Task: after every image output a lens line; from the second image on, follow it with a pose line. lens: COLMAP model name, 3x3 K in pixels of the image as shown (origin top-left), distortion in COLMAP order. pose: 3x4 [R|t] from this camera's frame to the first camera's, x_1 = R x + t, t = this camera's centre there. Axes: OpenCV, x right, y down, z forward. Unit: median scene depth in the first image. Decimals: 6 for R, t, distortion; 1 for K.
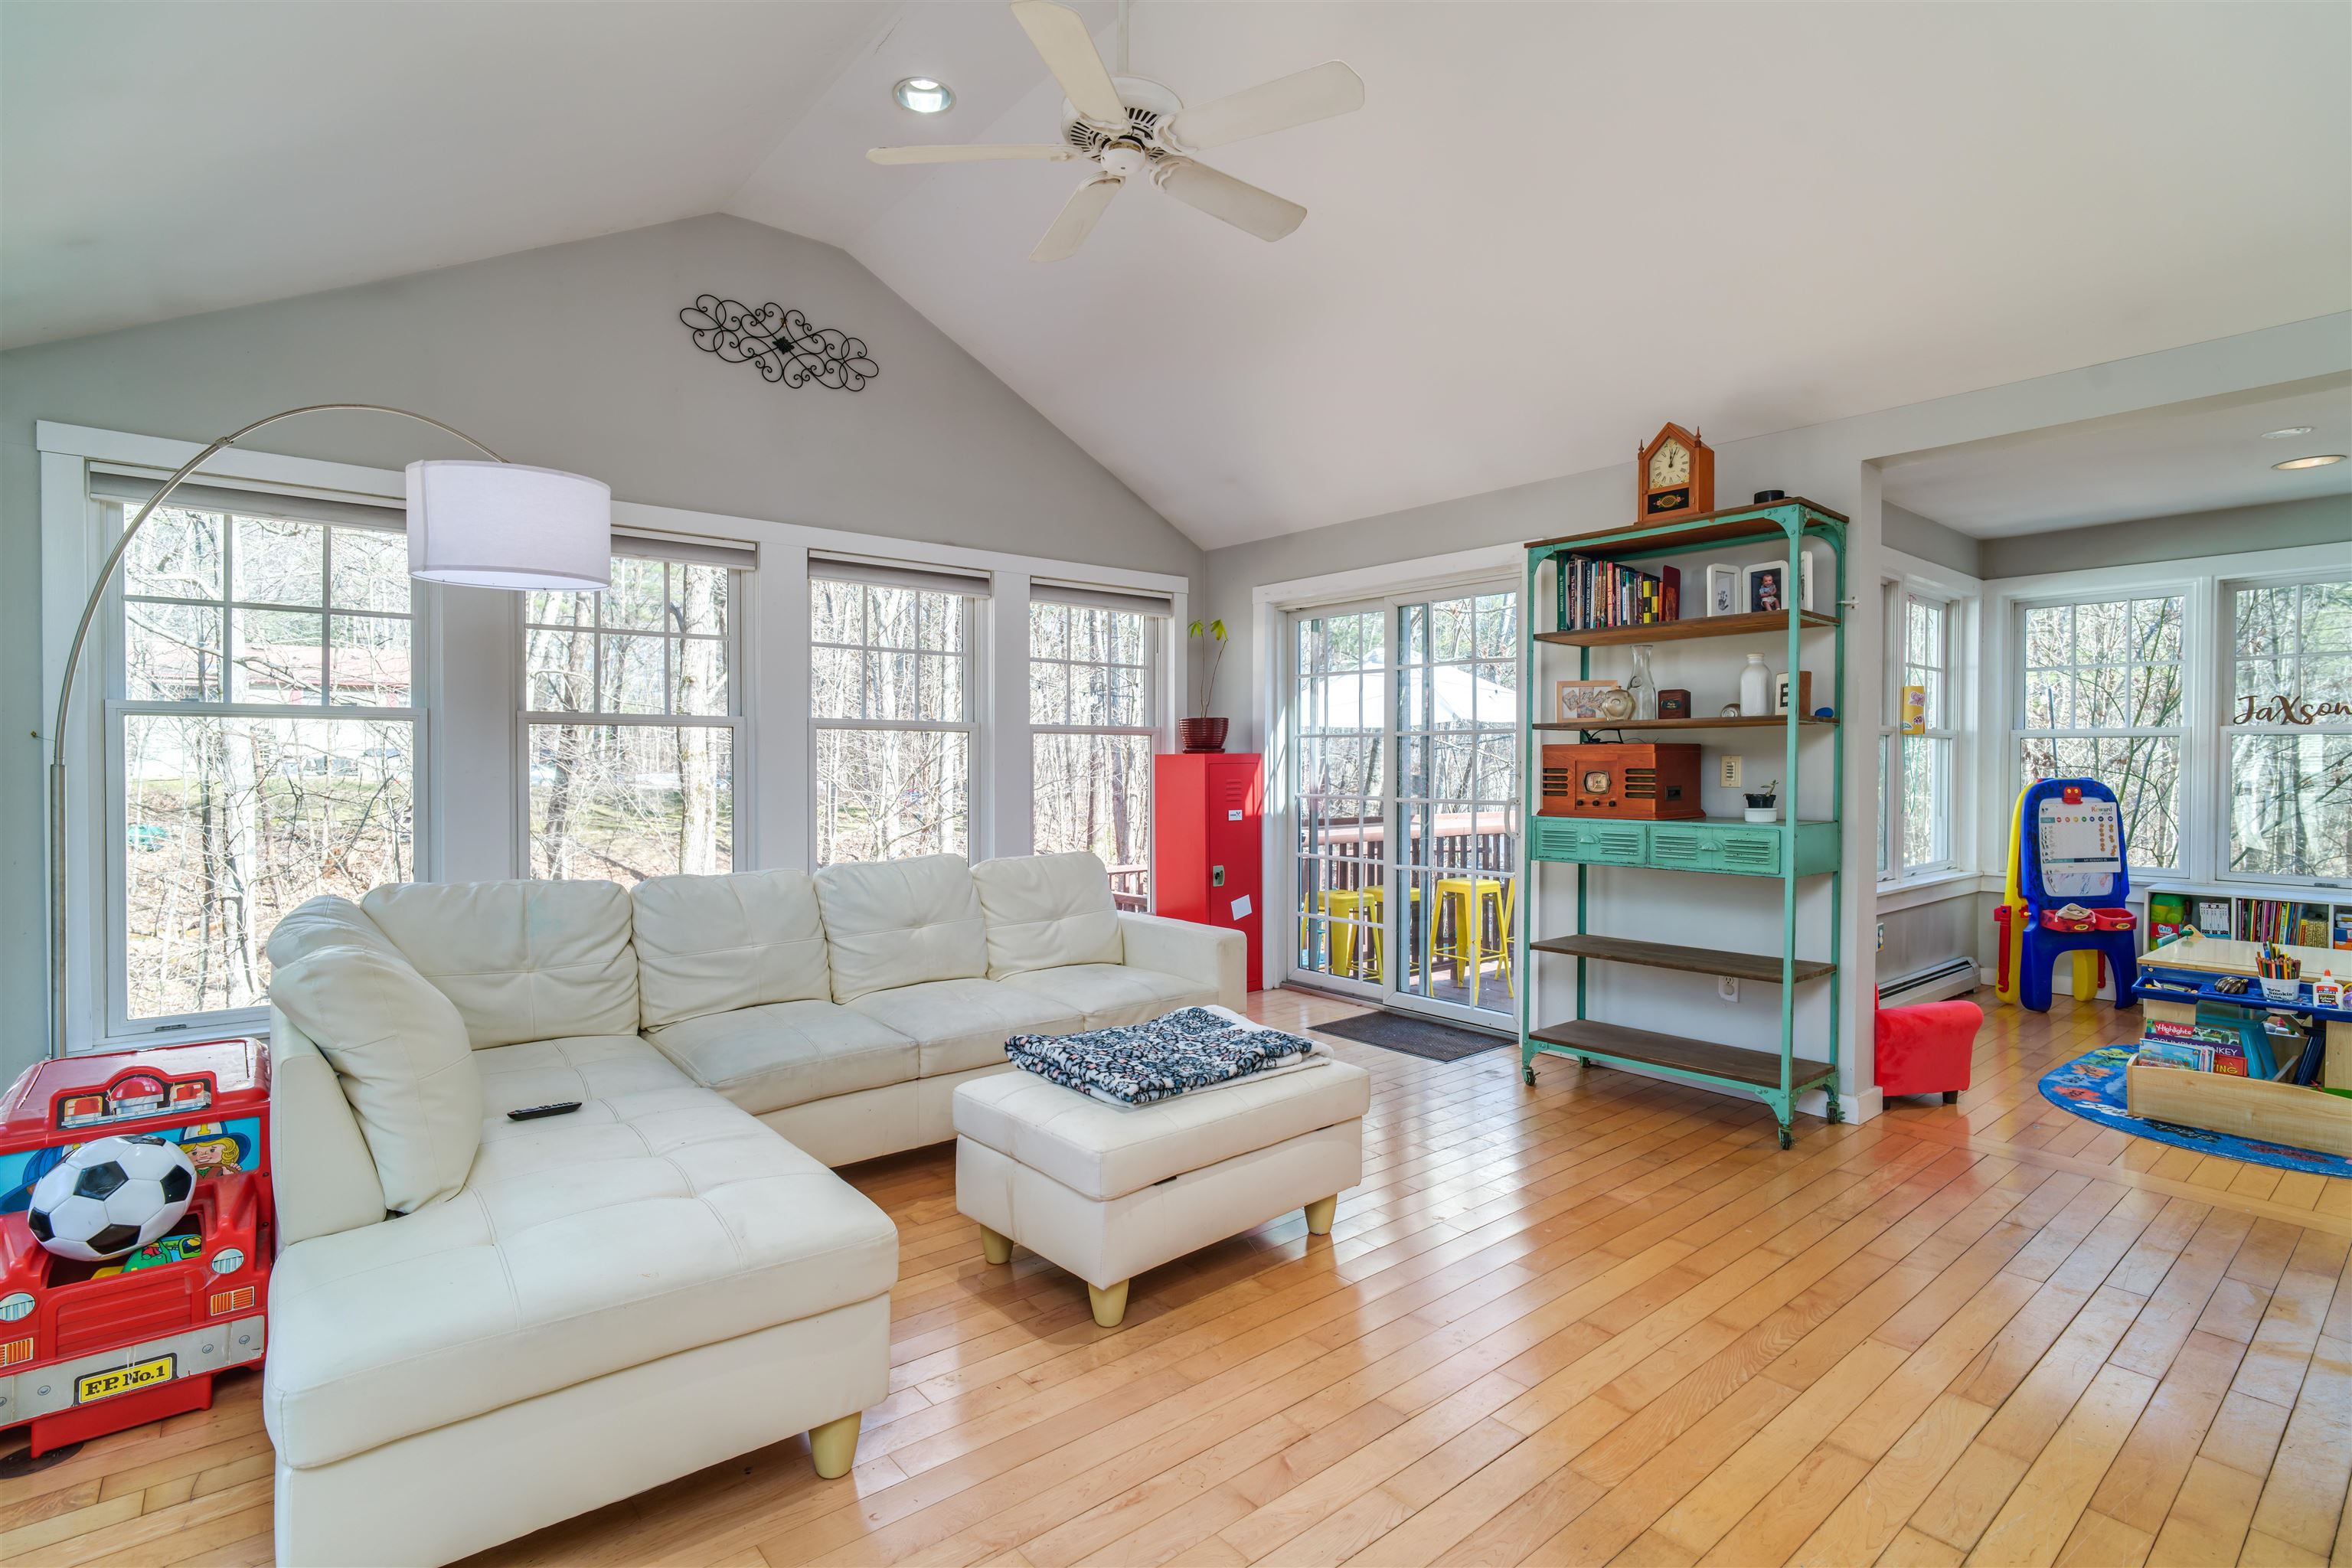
lens RADIAL K [[1107.9, 0, 1158.5], [0, 1107.9, 776.9], [0, 0, 1]] dist [-0.003414, 0.002647]
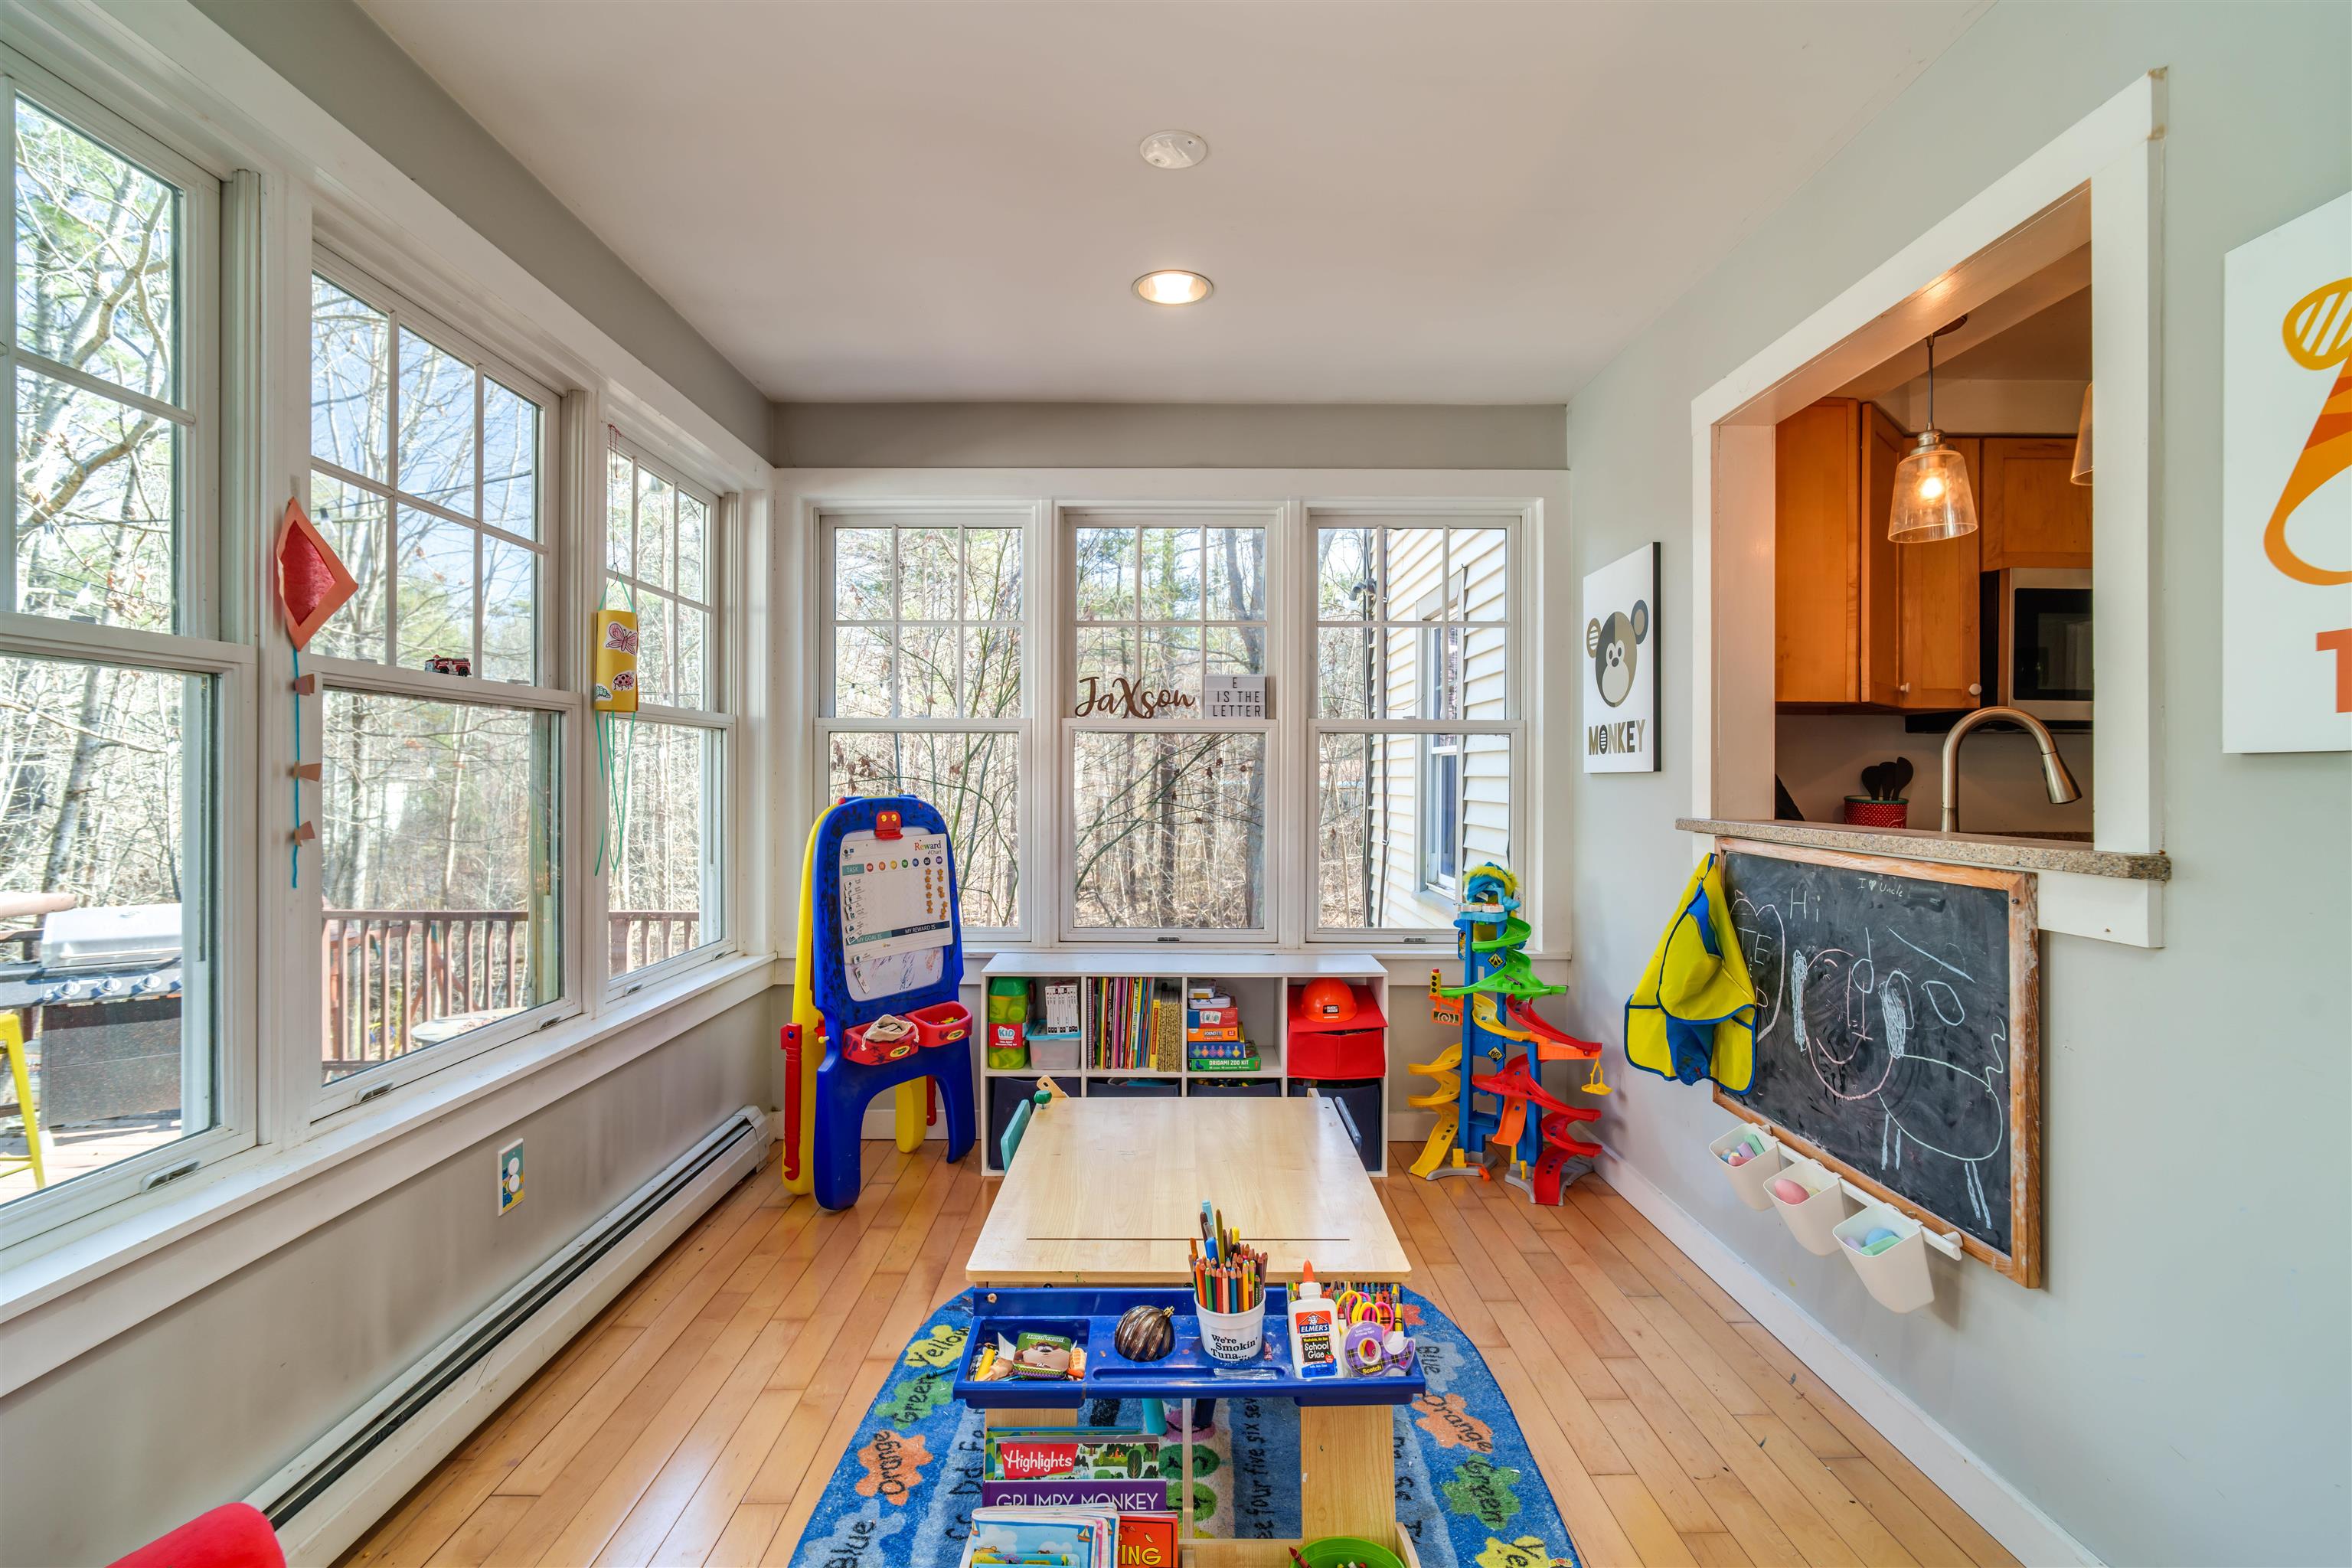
lens RADIAL K [[1107.9, 0, 1175.8], [0, 1107.9, 780.8], [0, 0, 1]] dist [-0.003414, 0.002647]
pose [[0.621321, -0.004388, 0.783544, 0.456598], [0.007690, 0.999970, -0.000498, -0.005942], [-0.783519, 0.006334, 0.621336, 0.509782]]
